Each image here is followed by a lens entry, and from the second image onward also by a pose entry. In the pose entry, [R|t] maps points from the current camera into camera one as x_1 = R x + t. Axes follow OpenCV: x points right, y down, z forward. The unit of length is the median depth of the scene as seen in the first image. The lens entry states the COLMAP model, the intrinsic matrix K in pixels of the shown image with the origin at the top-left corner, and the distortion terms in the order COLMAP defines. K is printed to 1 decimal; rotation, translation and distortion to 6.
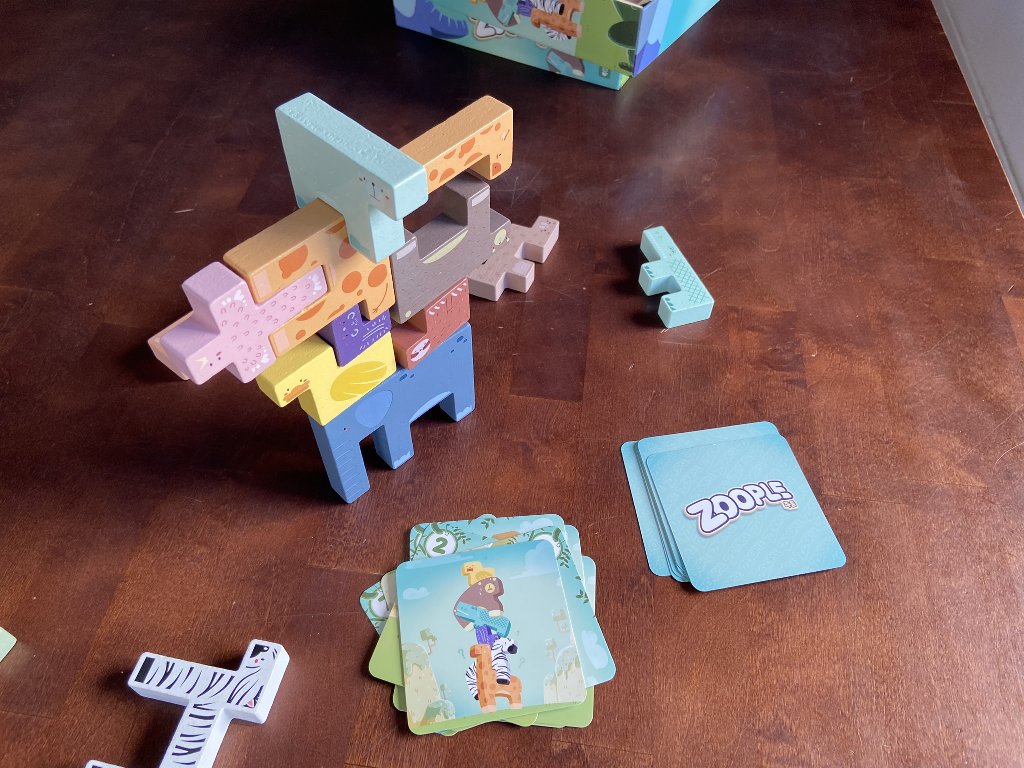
lens RADIAL K [[789.6, 0, 506.8], [0, 789.6, 363.2], [0, 0, 1]] dist [0.126183, -0.188414]
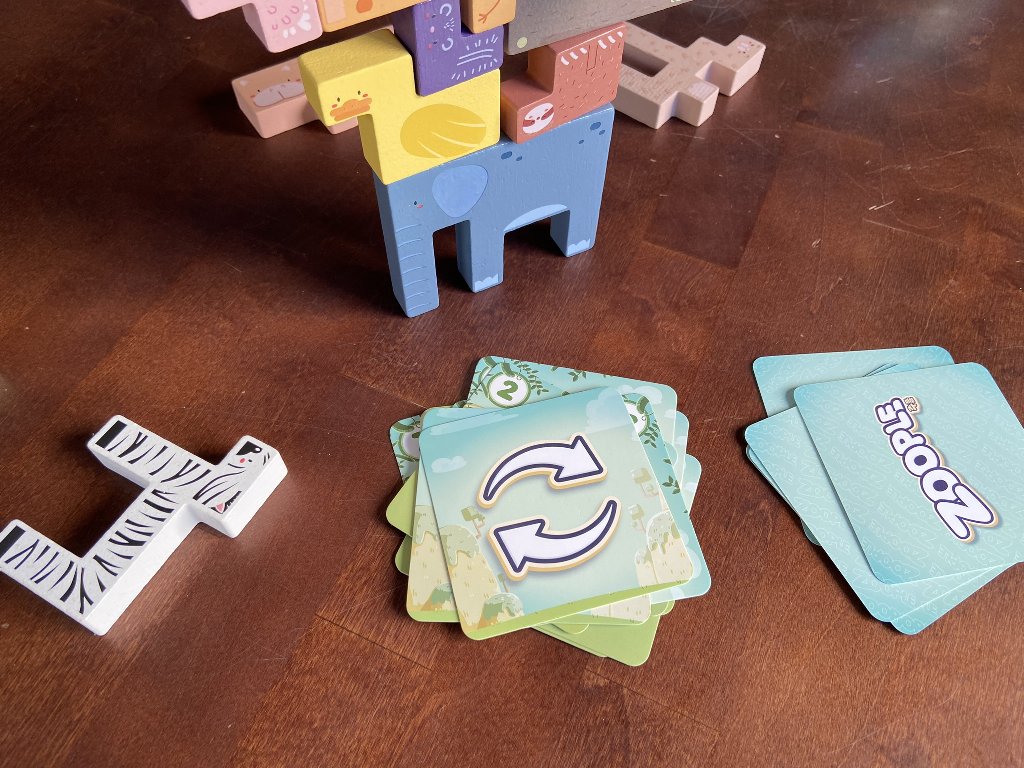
lens RADIAL K [[789.6, 0, 506.8], [0, 789.6, 363.2], [0, 0, 1]] dist [0.126183, -0.188414]
pose [[0.958017, 0.242843, -0.152414, 0.028459], [-0.229200, 0.968048, 0.101739, 0.129659], [0.172250, -0.062534, 0.983066, 0.264209]]
